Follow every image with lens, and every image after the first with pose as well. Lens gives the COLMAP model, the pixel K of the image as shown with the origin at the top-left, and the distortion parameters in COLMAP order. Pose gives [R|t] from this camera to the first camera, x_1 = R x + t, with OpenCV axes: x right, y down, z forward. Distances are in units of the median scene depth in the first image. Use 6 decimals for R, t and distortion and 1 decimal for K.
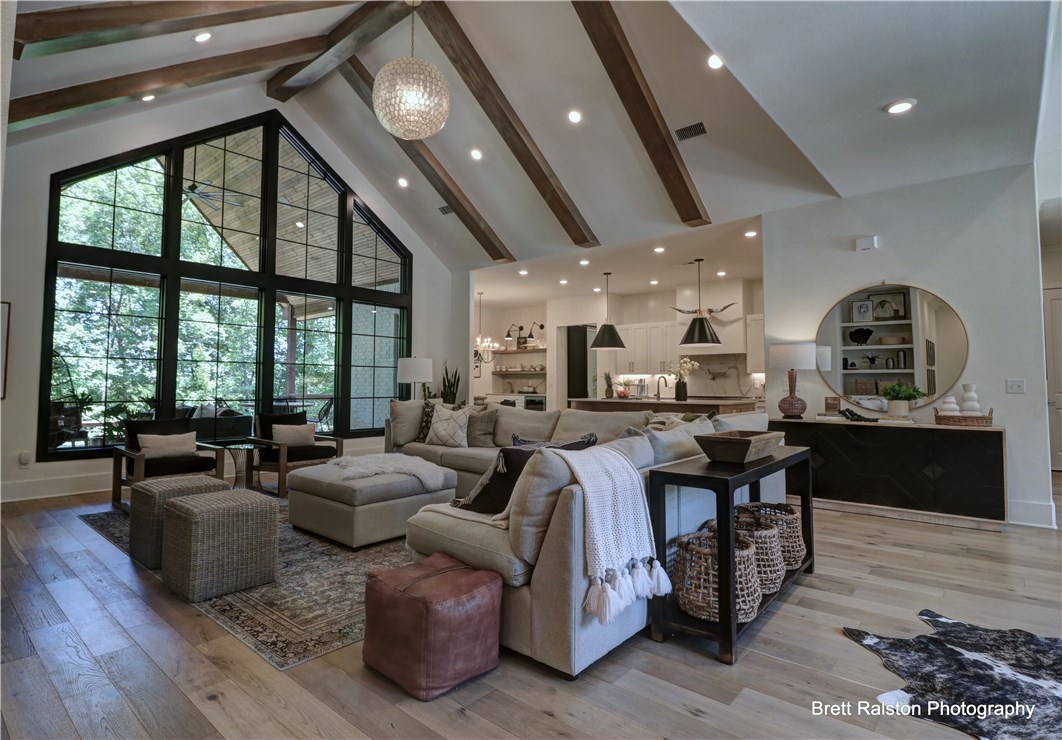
lens RADIAL K [[560.6, 0, 496.3], [0, 560.6, 352.5], [0, 0, 1]] dist [0.006062, -0.001798]
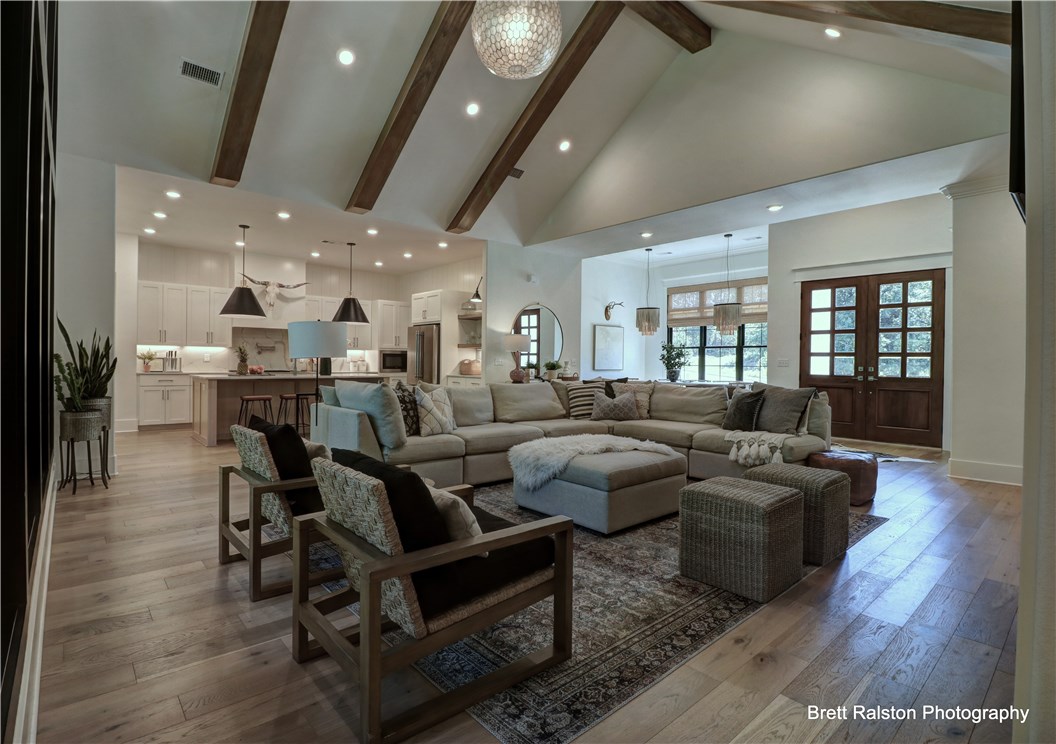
lens RADIAL K [[510.7, 0, 526.5], [0, 510.7, 363.9], [0, 0, 1]] dist [-0.038103, -0.000431]
pose [[0.105056, -0.009141, 0.994424, -0.705555], [-0.060959, 0.998018, 0.015614, 0.037171], [-0.992596, -0.062260, 0.104291, 0.677794]]
